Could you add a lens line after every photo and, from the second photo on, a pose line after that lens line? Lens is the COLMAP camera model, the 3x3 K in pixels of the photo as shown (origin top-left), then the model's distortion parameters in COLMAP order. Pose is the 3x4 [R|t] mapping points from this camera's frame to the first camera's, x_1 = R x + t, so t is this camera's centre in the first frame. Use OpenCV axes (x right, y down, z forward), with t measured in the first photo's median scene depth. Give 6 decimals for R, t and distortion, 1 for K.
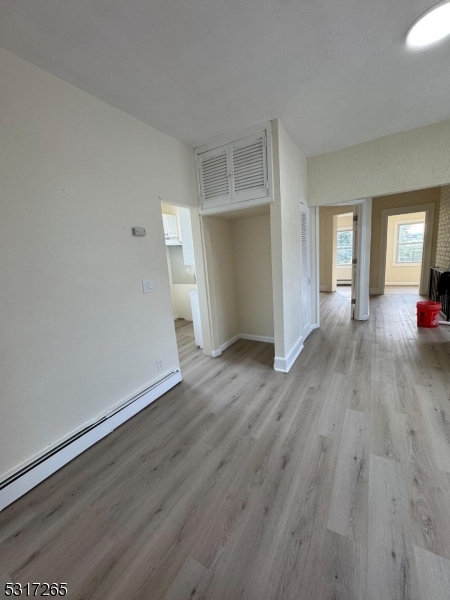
lens RADIAL K [[240.2, 0, 225.0], [0, 240.2, 300.0], [0, 0, 1]] dist [-0.000118, 0.000023]
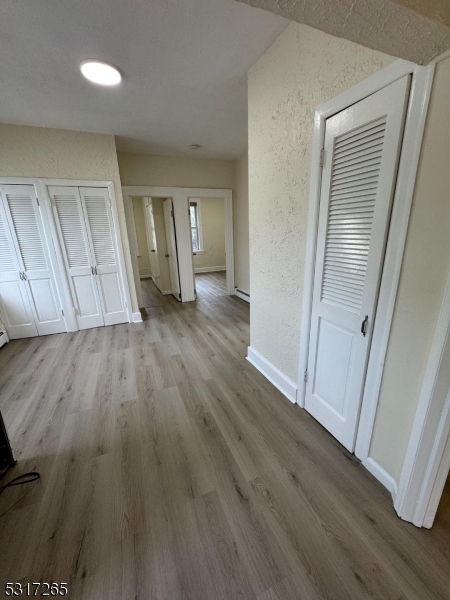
lens RADIAL K [[240.2, 0, 225.0], [0, 240.2, 300.0], [0, 0, 1]] dist [-0.000118, 0.000023]
pose [[-0.586122, 0.315011, -0.746477, 1.232893], [-0.082273, 0.893422, 0.441620, -0.433734], [0.806035, 0.320258, -0.497738, 1.705610]]
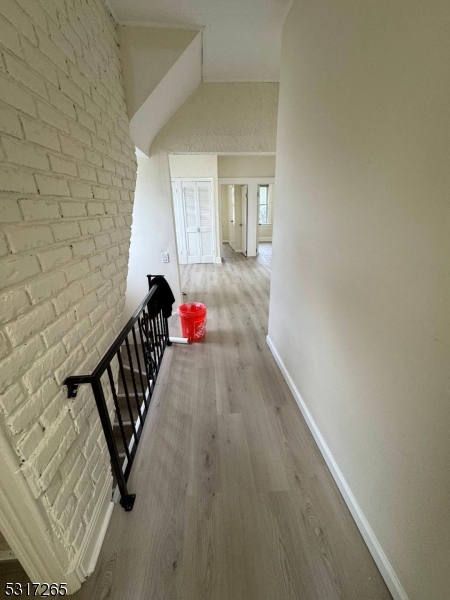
lens RADIAL K [[240.2, 0, 225.0], [0, 240.2, 300.0], [0, 0, 1]] dist [-0.000118, 0.000023]
pose [[-0.807167, 0.295653, -0.510951, 1.930287], [-0.032152, 0.842242, 0.538140, -0.669530], [0.589447, 0.450797, -0.670324, 2.597120]]
